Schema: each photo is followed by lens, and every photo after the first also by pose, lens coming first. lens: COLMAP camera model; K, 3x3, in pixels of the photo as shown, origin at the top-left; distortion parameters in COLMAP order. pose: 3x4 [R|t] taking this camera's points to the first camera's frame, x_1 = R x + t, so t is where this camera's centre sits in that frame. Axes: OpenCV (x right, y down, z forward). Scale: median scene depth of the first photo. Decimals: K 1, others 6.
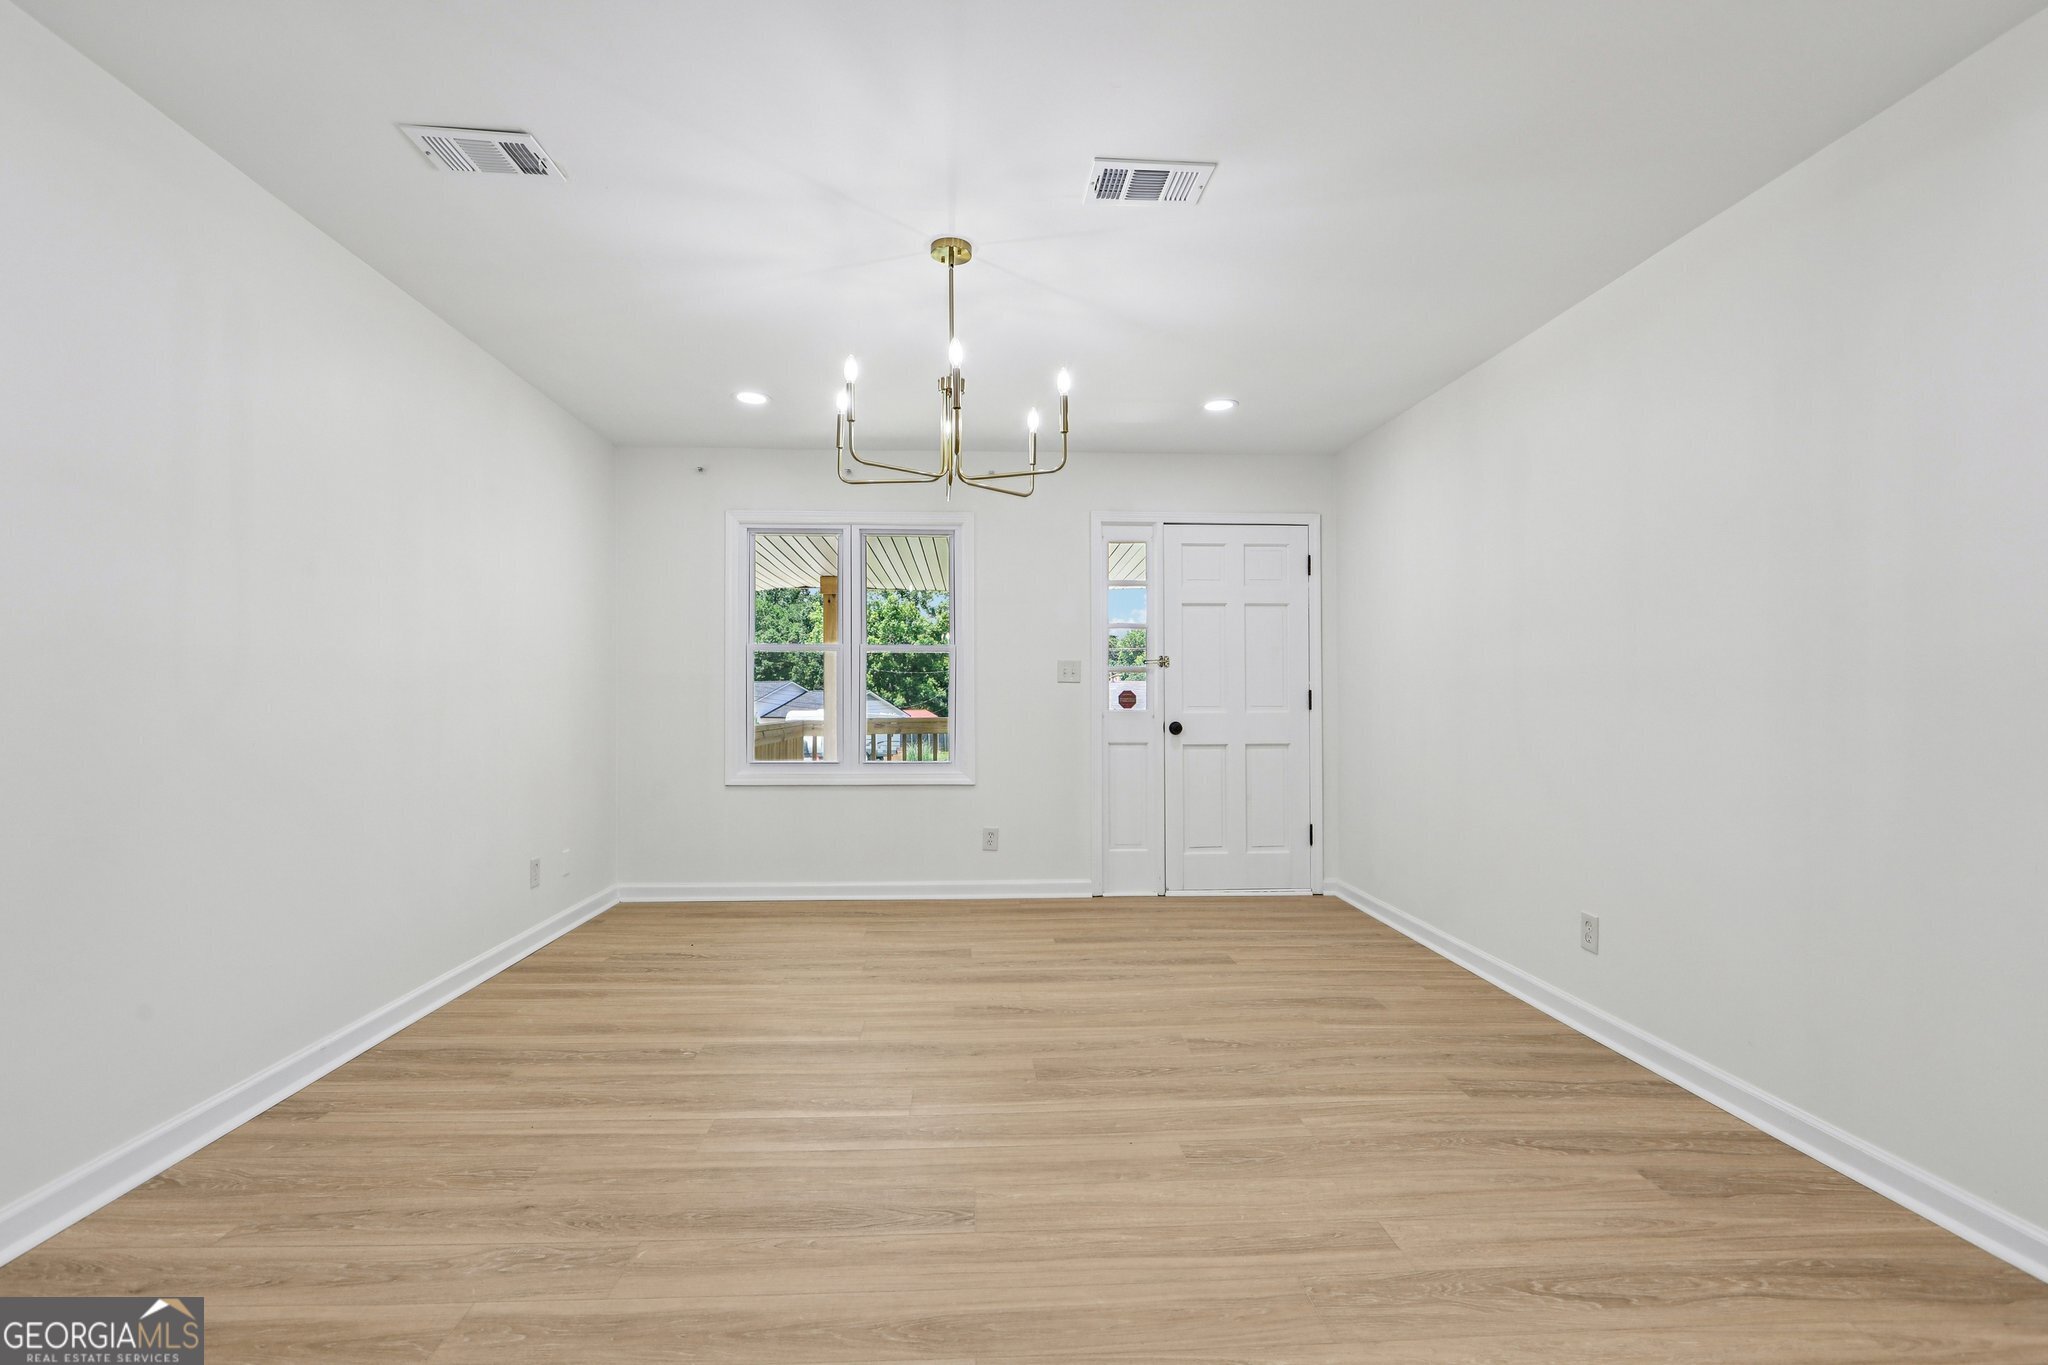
lens RADIAL K [[930.4, 0, 1020.3], [0, 930.4, 691.2], [0, 0, 1]] dist [-0.001725, 0.001434]
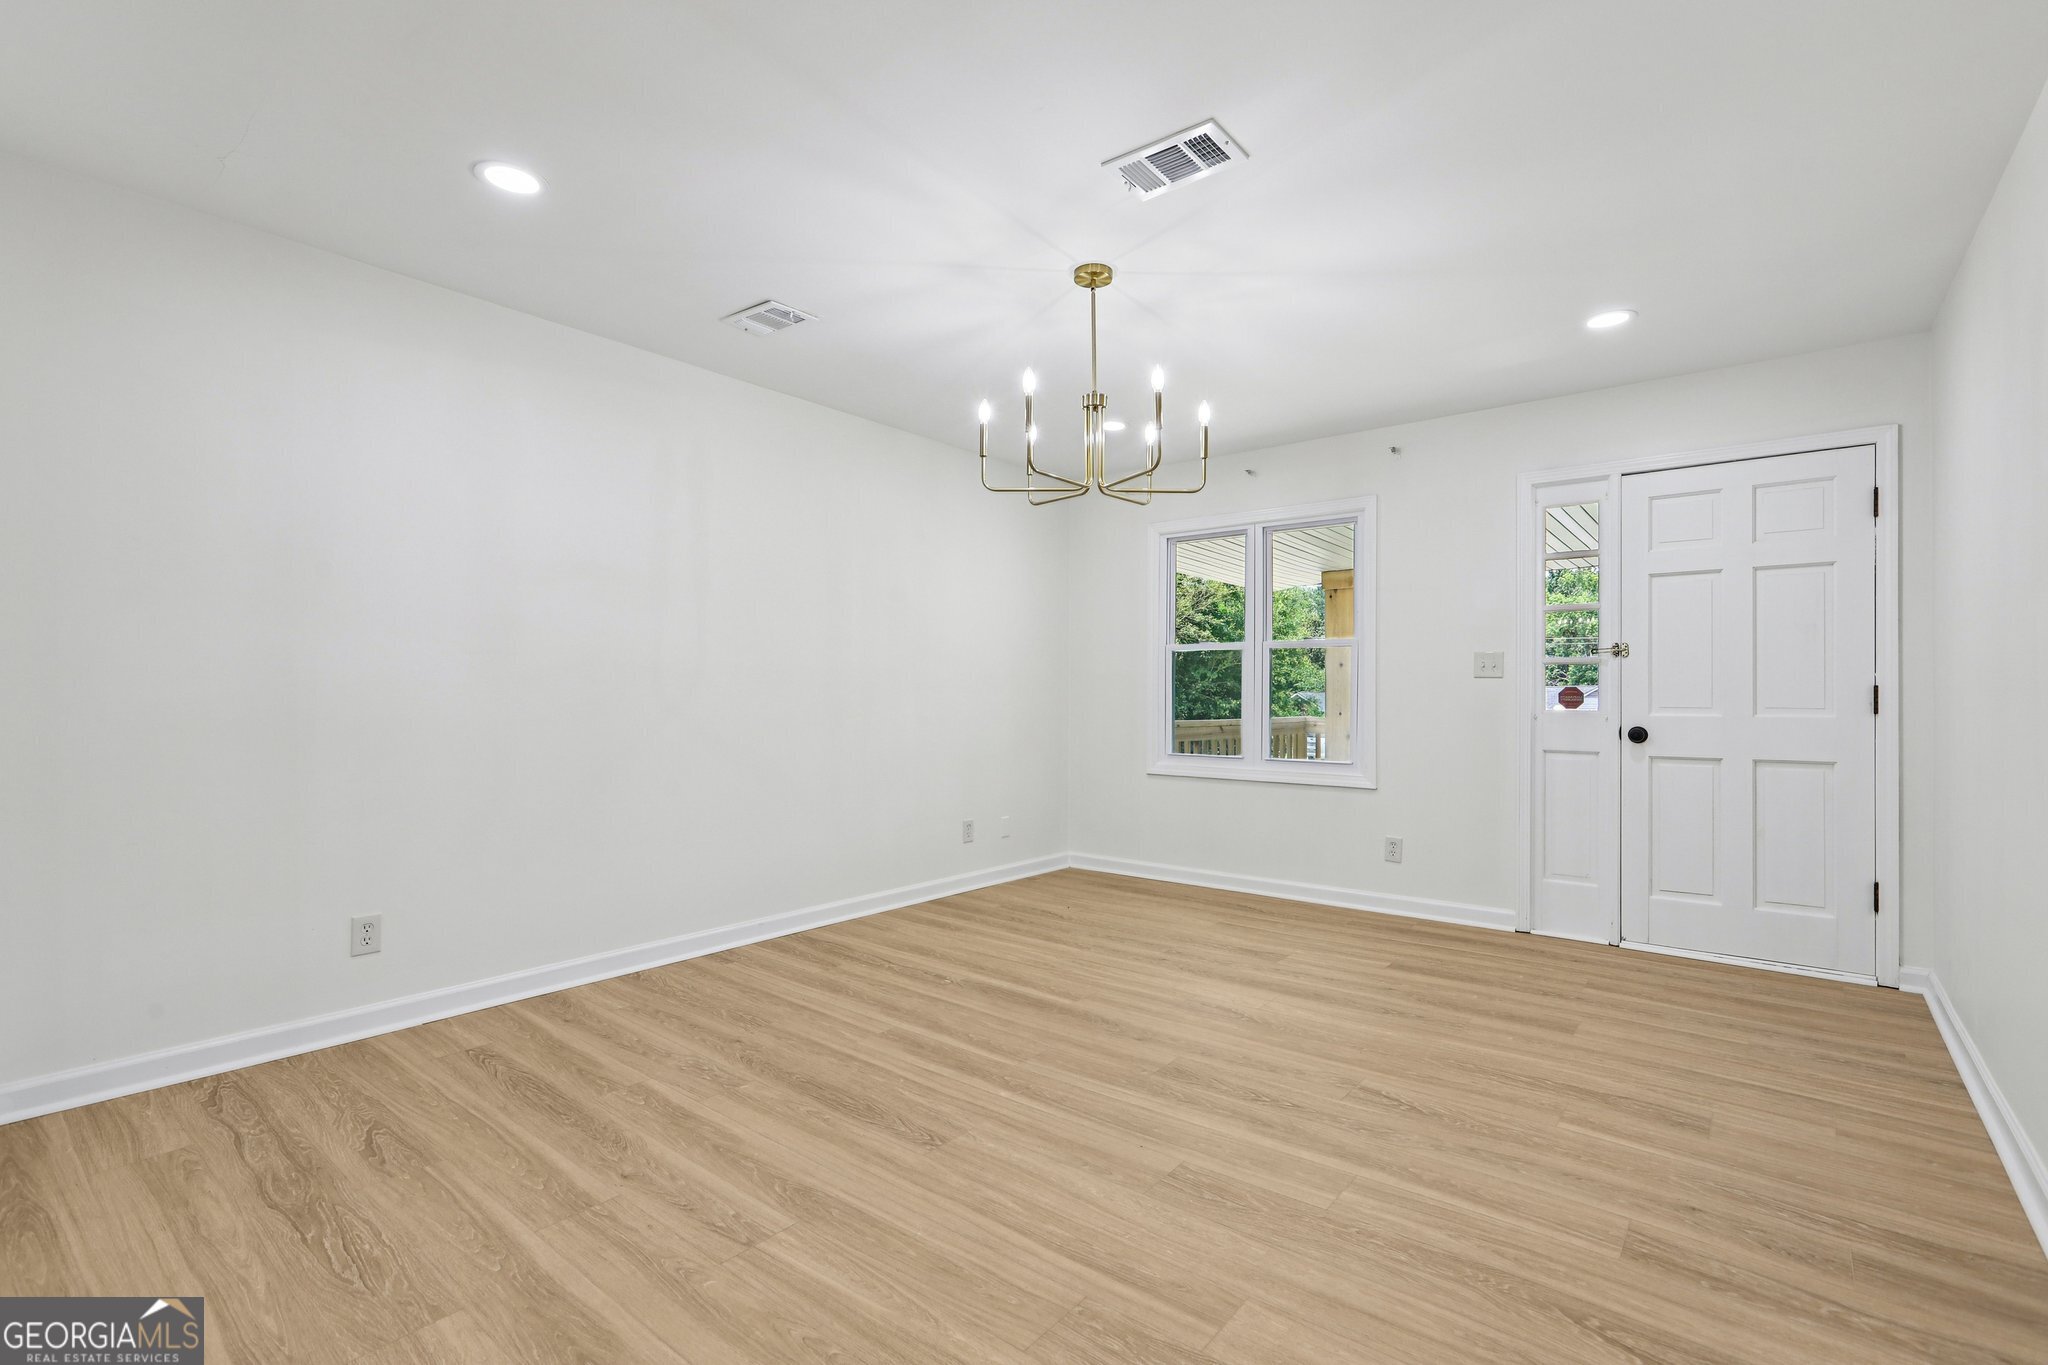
lens RADIAL K [[926.3, 0, 1034.4], [0, 926.3, 694.6], [0, 0, 1]] dist [-0.001782, 0.001829]
pose [[0.747740, 0.002424, -0.663987, 0.485708], [0.003092, 0.999970, 0.007134, -0.001899], [0.663984, -0.007387, 0.747710, 0.134604]]
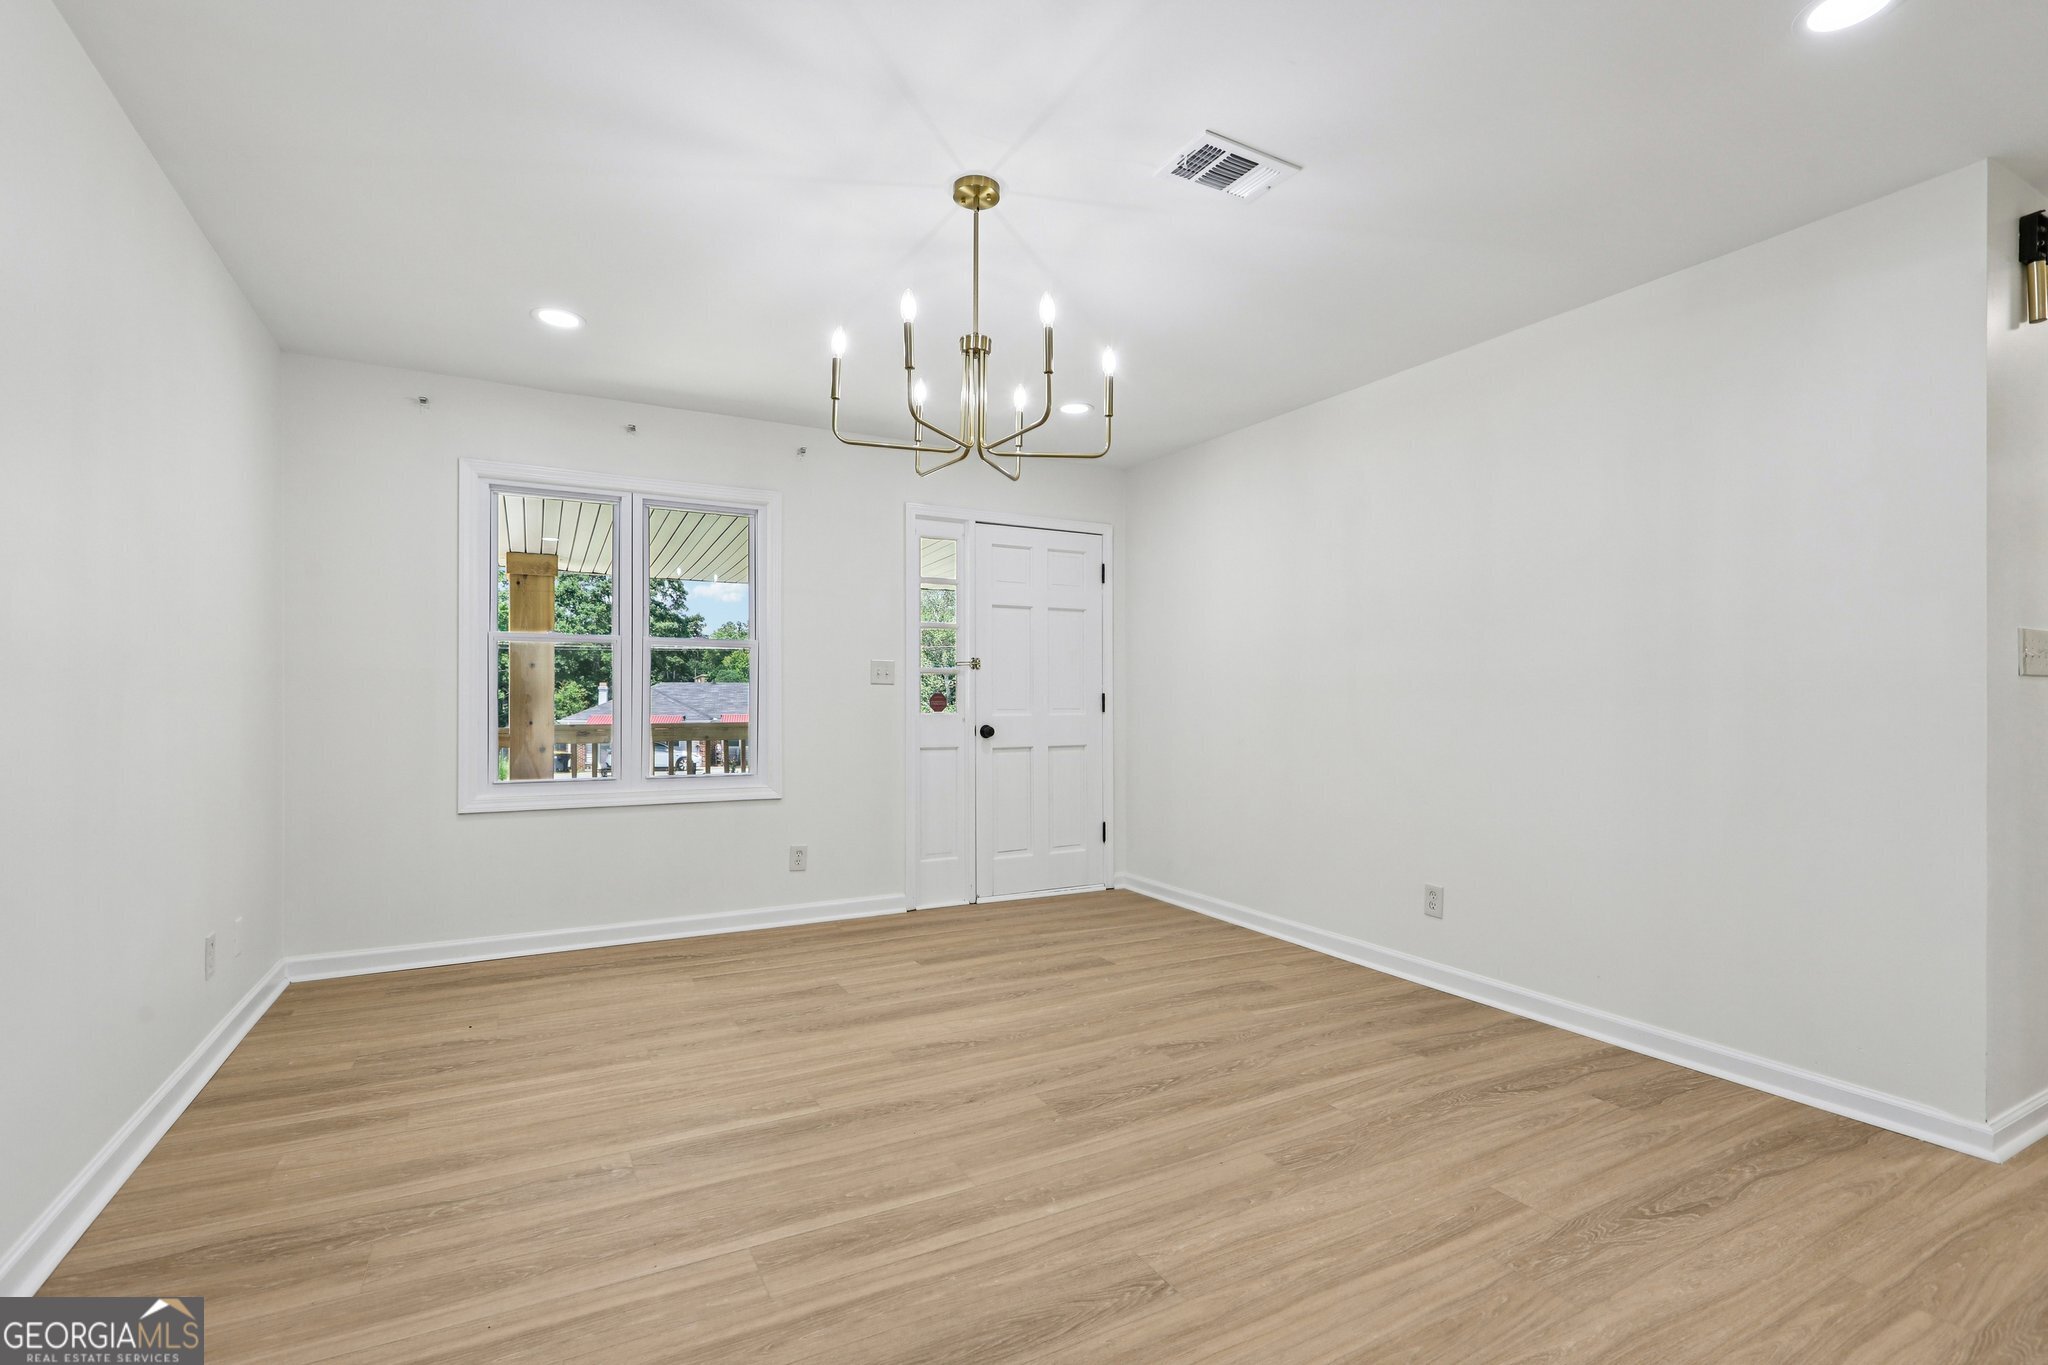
lens RADIAL K [[926.3, 0, 1034.4], [0, 926.3, 694.6], [0, 0, 1]] dist [-0.001782, 0.001829]
pose [[0.902657, 0.003457, 0.430347, -0.331984], [-0.003723, 0.999993, -0.000224, 0.001231], [-0.430345, -0.001400, 0.902663, 0.154479]]
